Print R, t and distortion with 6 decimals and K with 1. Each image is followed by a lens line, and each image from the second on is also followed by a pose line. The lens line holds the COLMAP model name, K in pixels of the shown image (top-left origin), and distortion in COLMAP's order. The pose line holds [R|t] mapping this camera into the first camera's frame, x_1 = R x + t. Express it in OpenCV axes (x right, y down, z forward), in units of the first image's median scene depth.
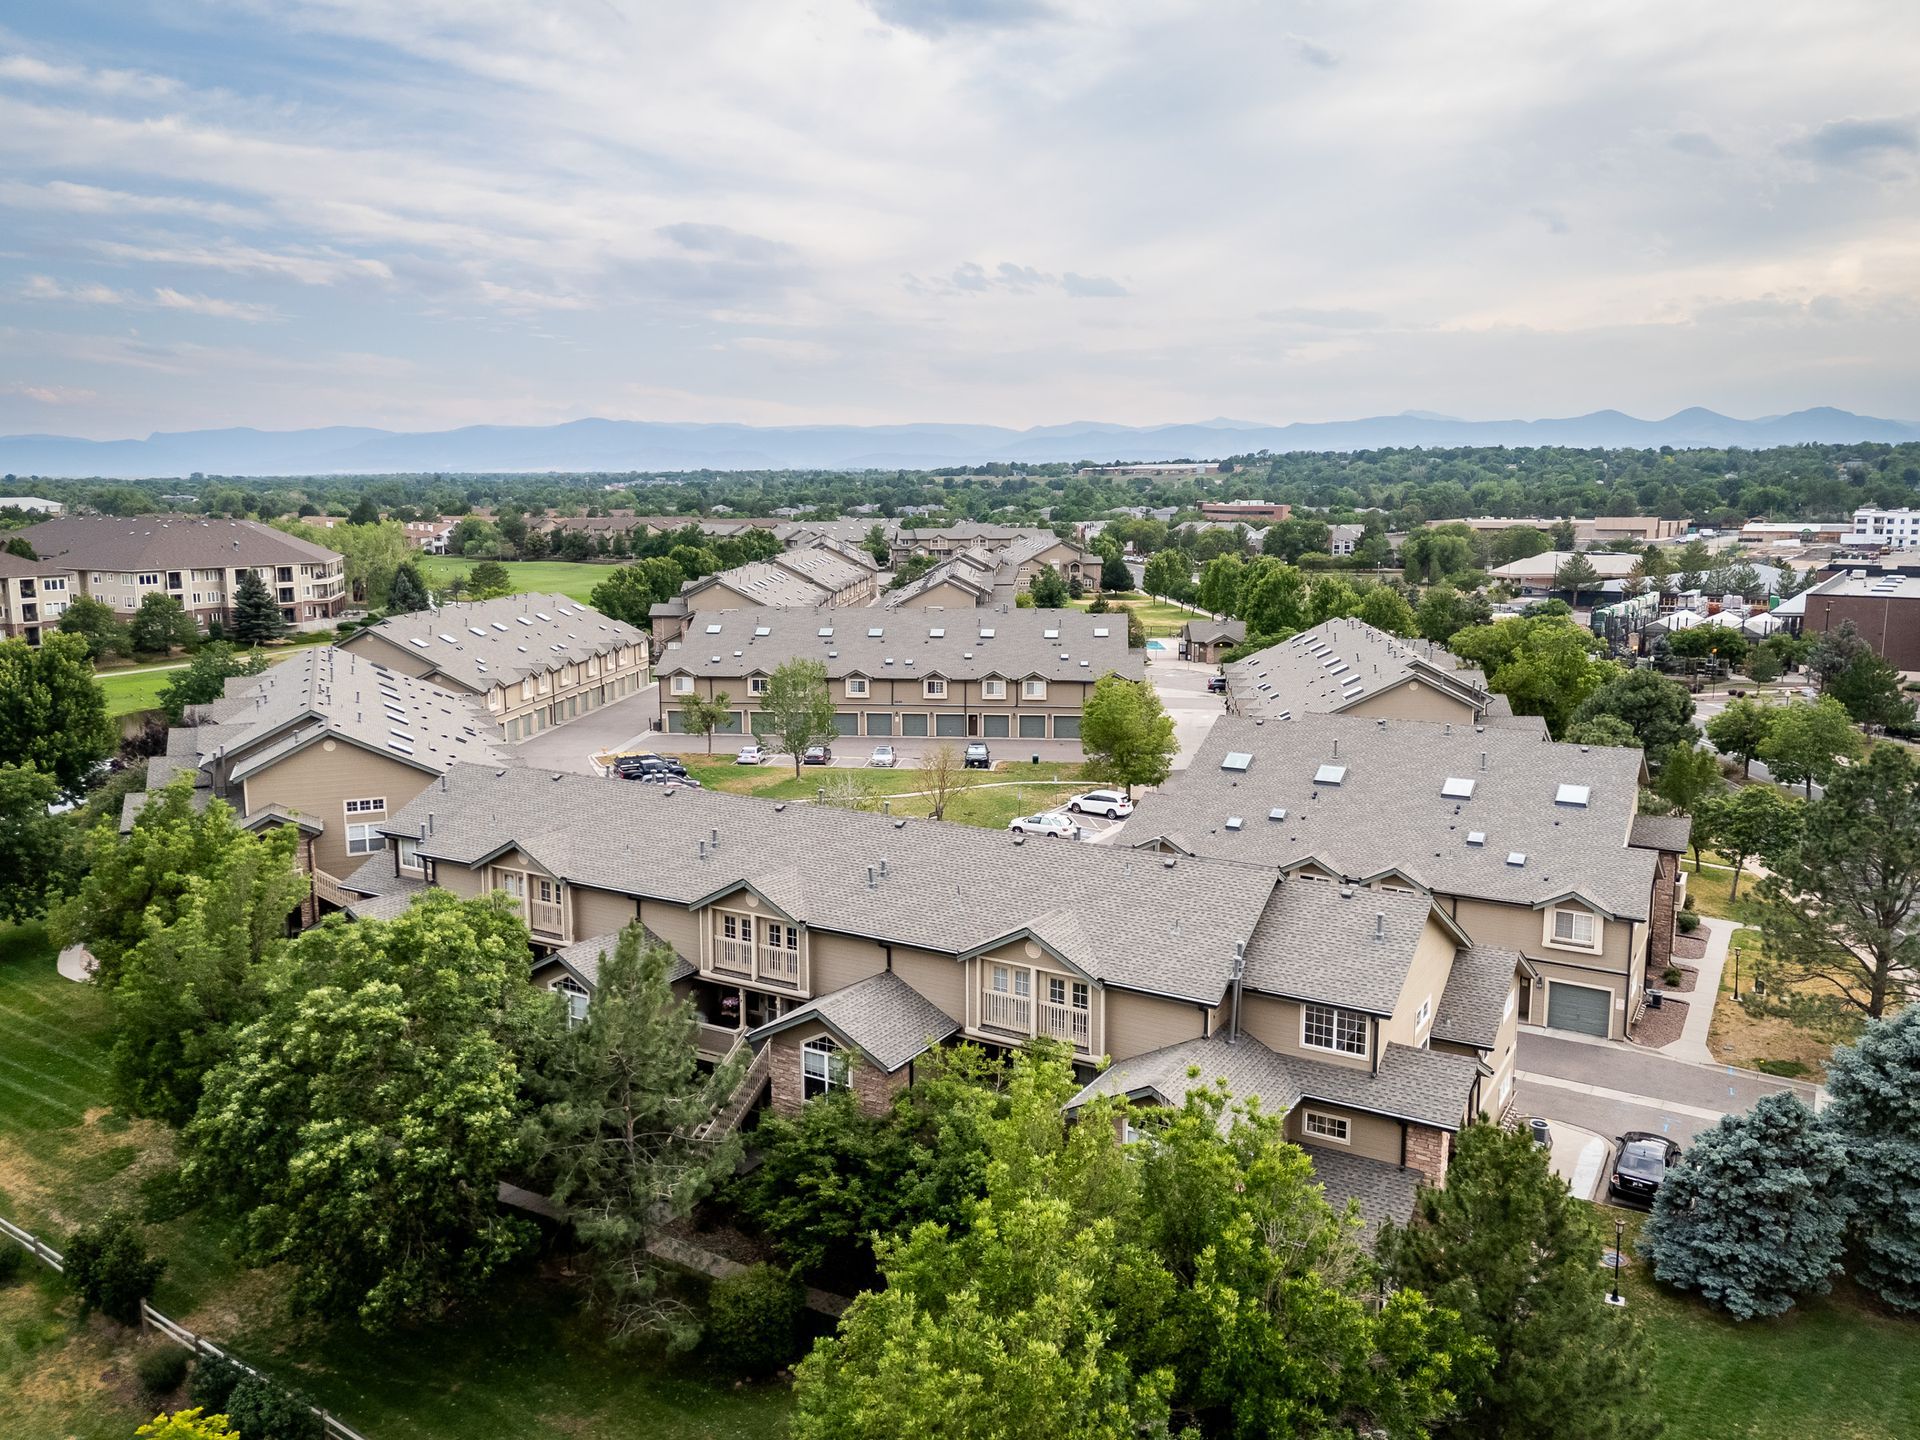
lens RADIAL K [[1439.9, 0, 947.8], [0, 1439.9, 716.9], [0, 0, 1]] dist [0.079946, -0.074396]
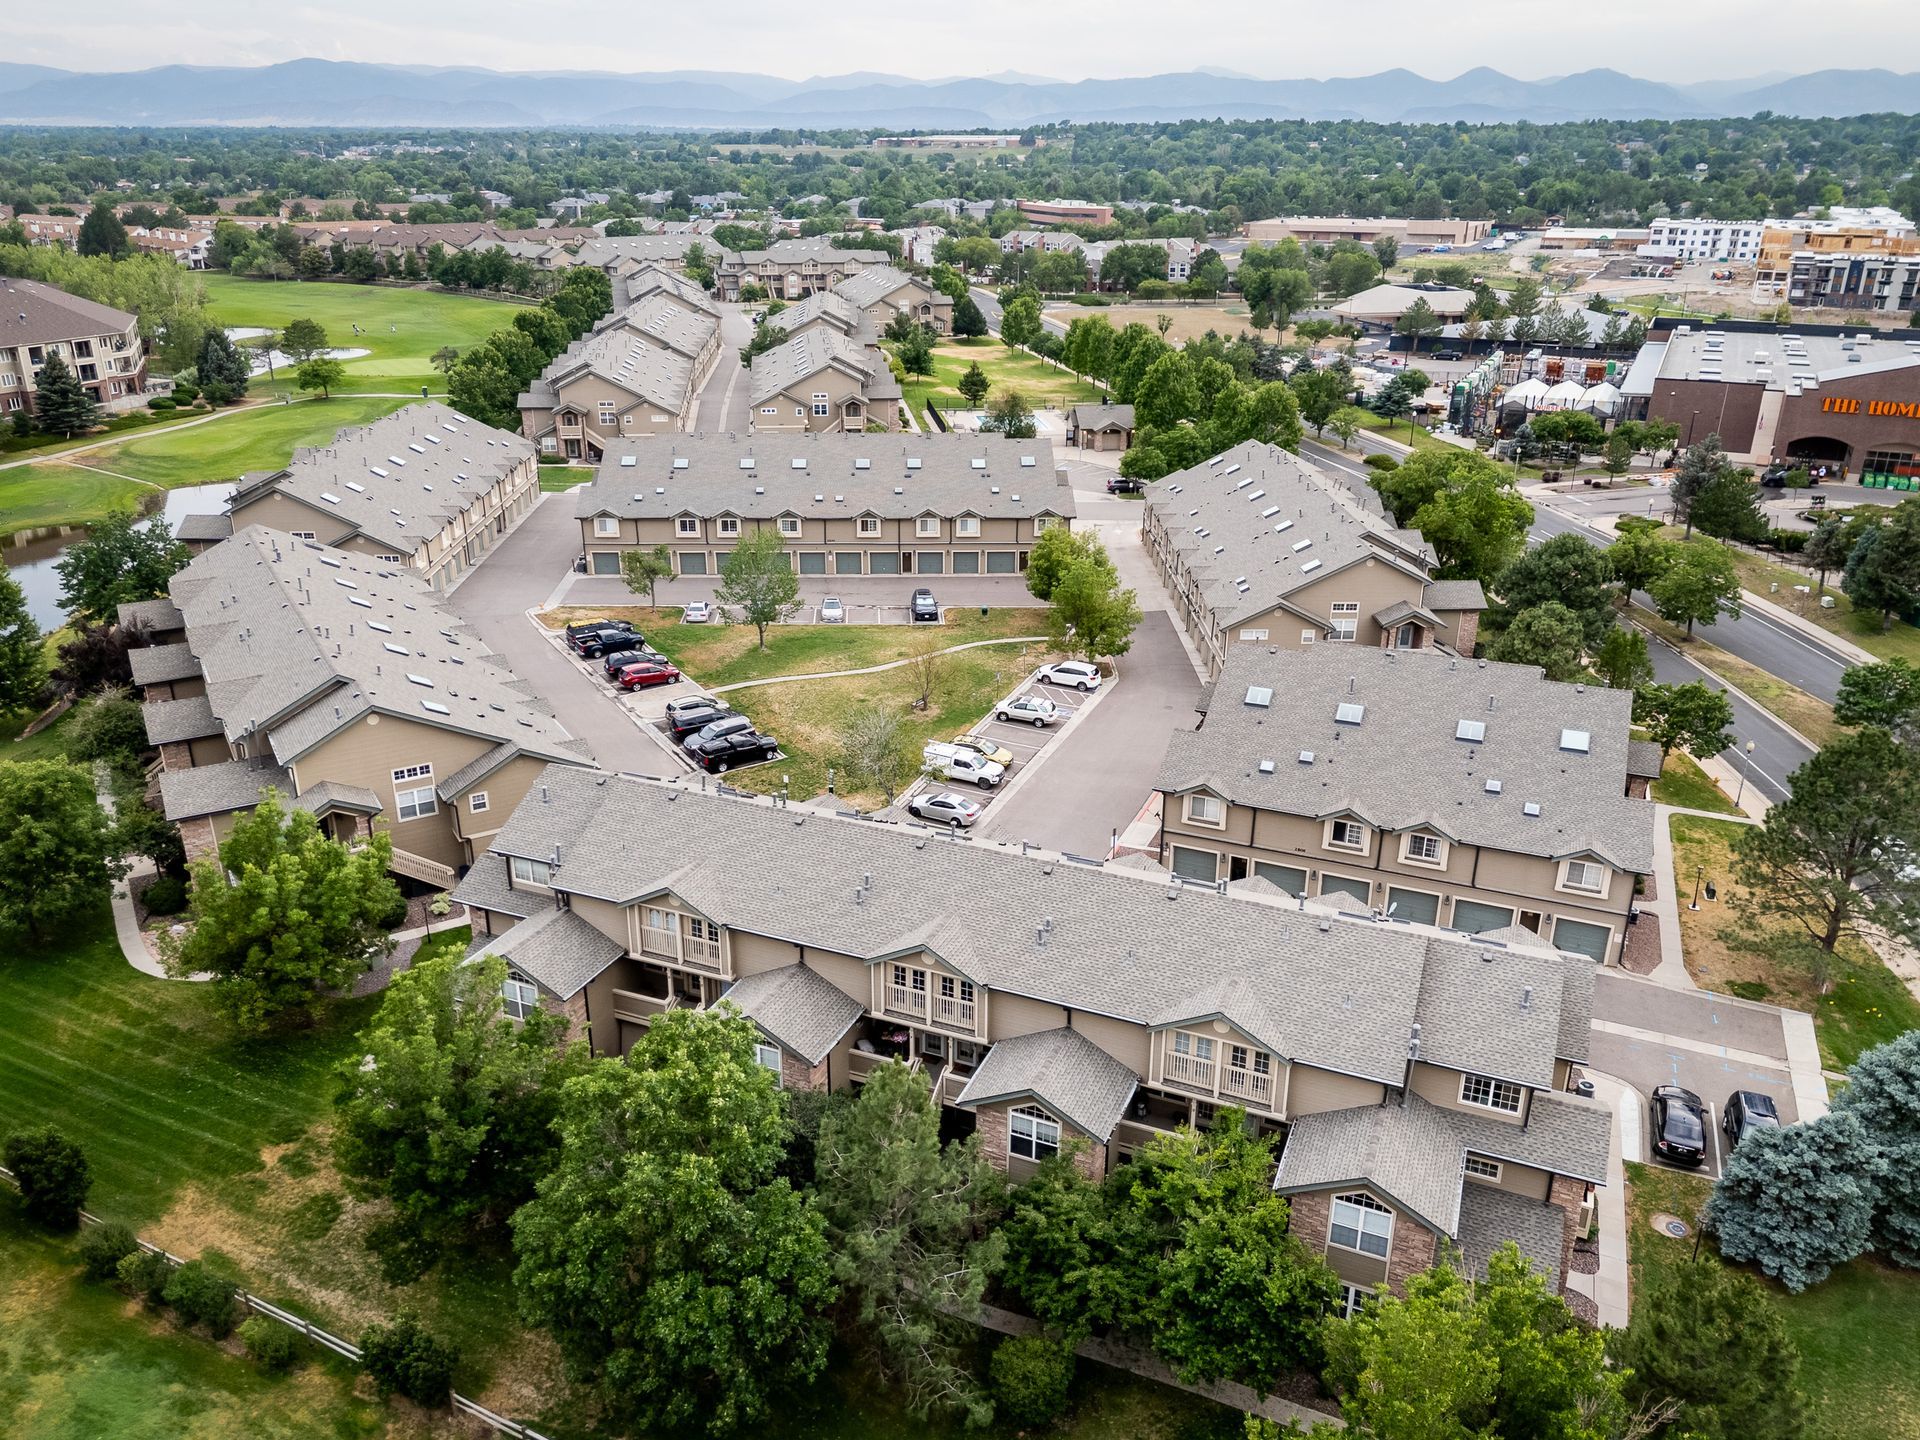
lens RADIAL K [[1434.4, 0, 933.5], [0, 1434.4, 727.4], [0, 0, 1]] dist [0.073923, -0.068776]
pose [[0.990769, -0.047494, 0.126970, -0.068368], [0.018106, 0.974588, 0.223270, -0.074155], [-0.134347, -0.218911, 0.966452, -0.000454]]
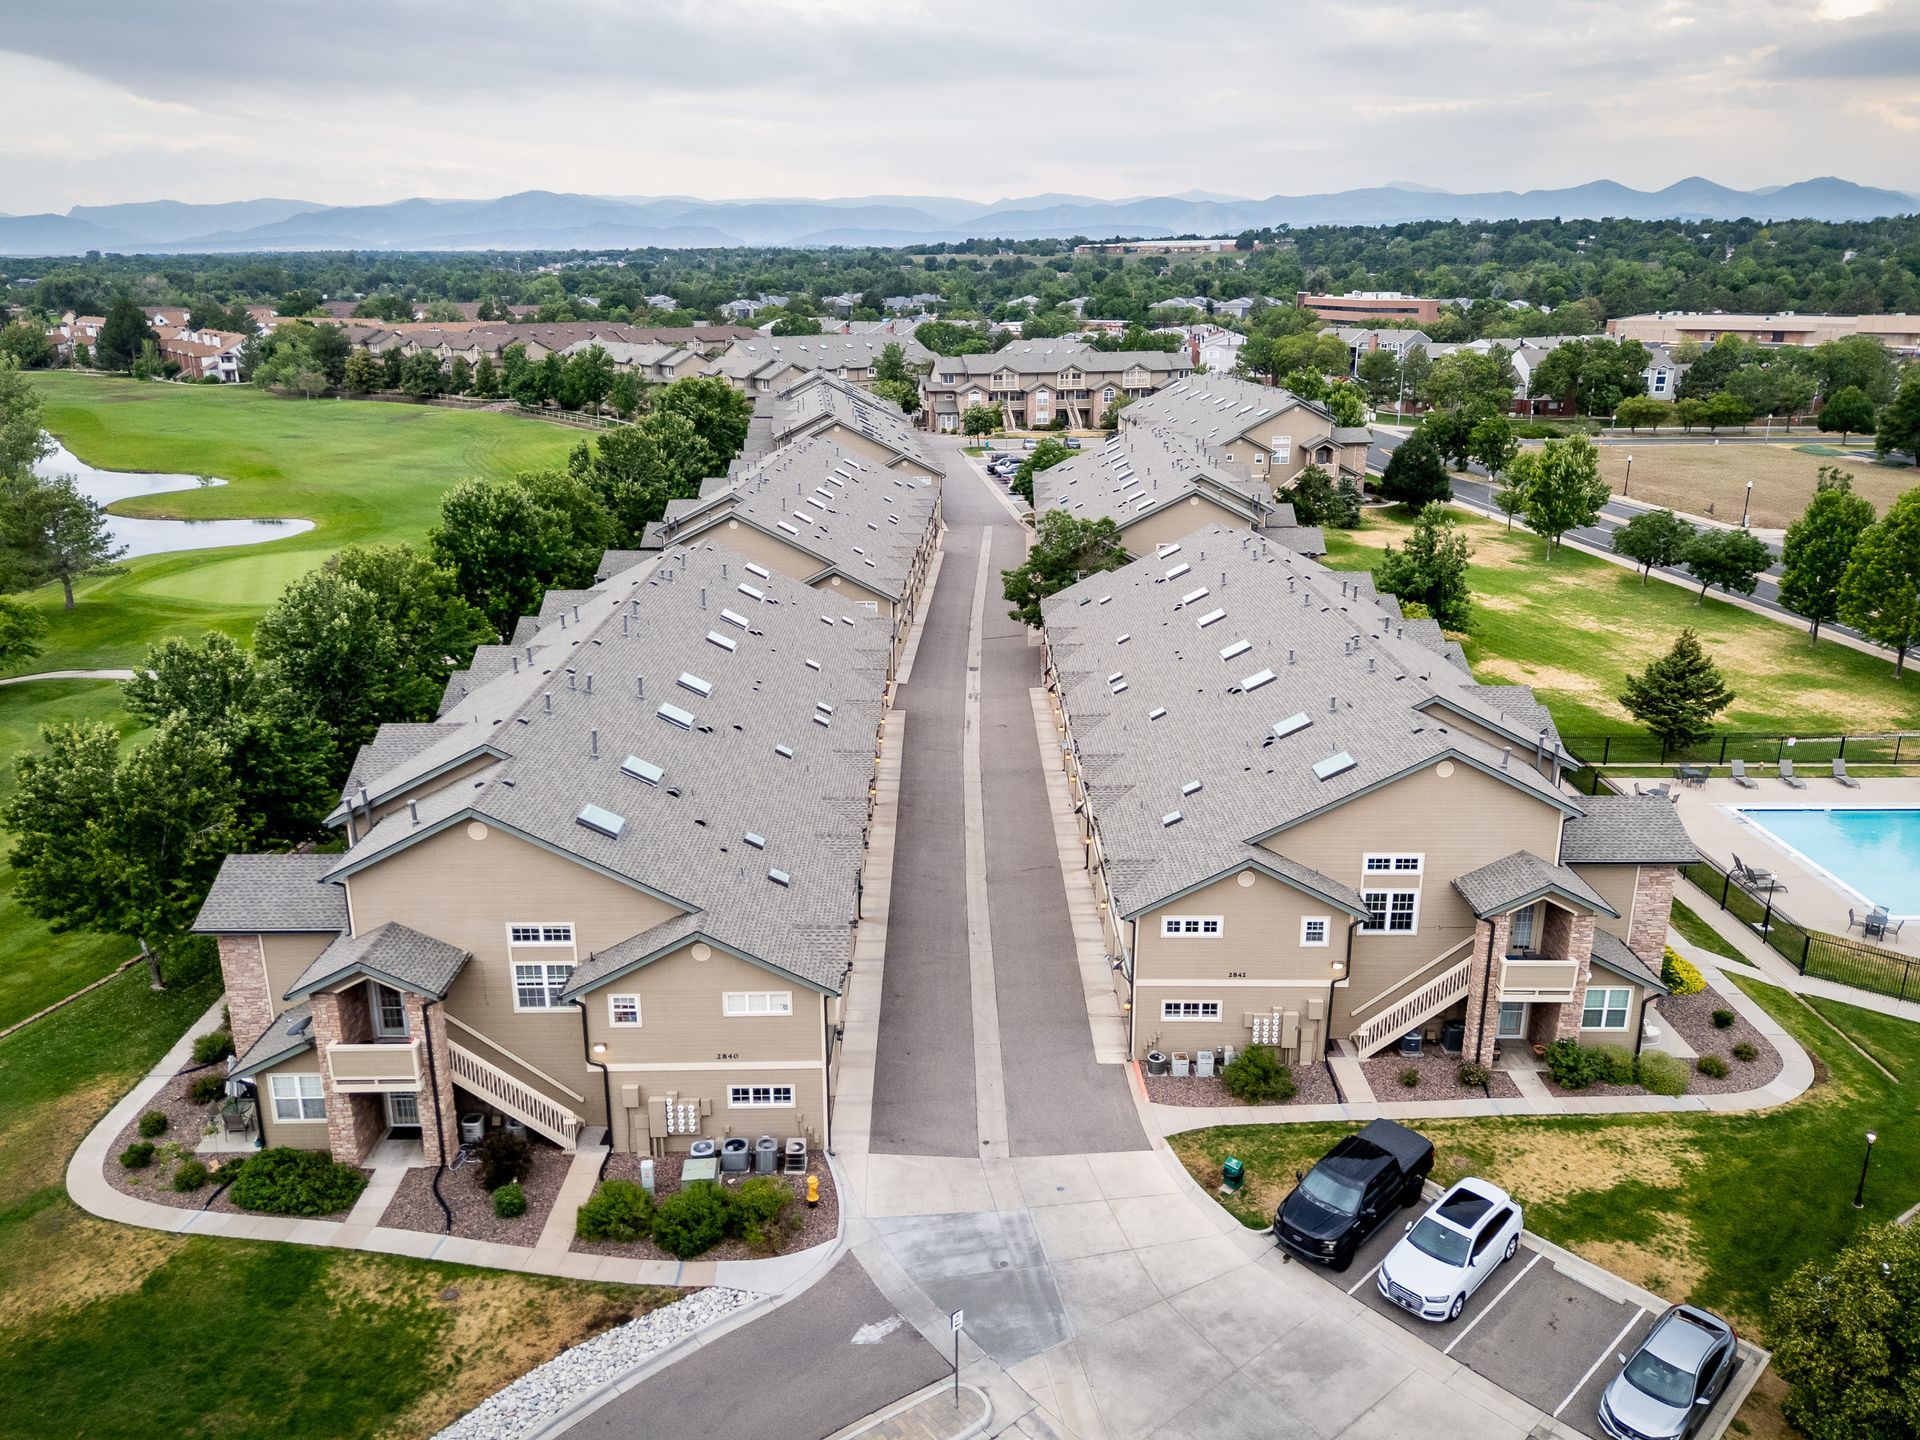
lens RADIAL K [[1422.5, 0, 960.0], [0, 1422.5, 720.0], [0, 0, 1]] dist [0.079608, -0.076052]
pose [[0.999422, -0.013558, 0.031170, -0.092444], [0.008768, 0.988804, 0.148960, -0.141040], [-0.032841, -0.148601, 0.988352, 0.792637]]
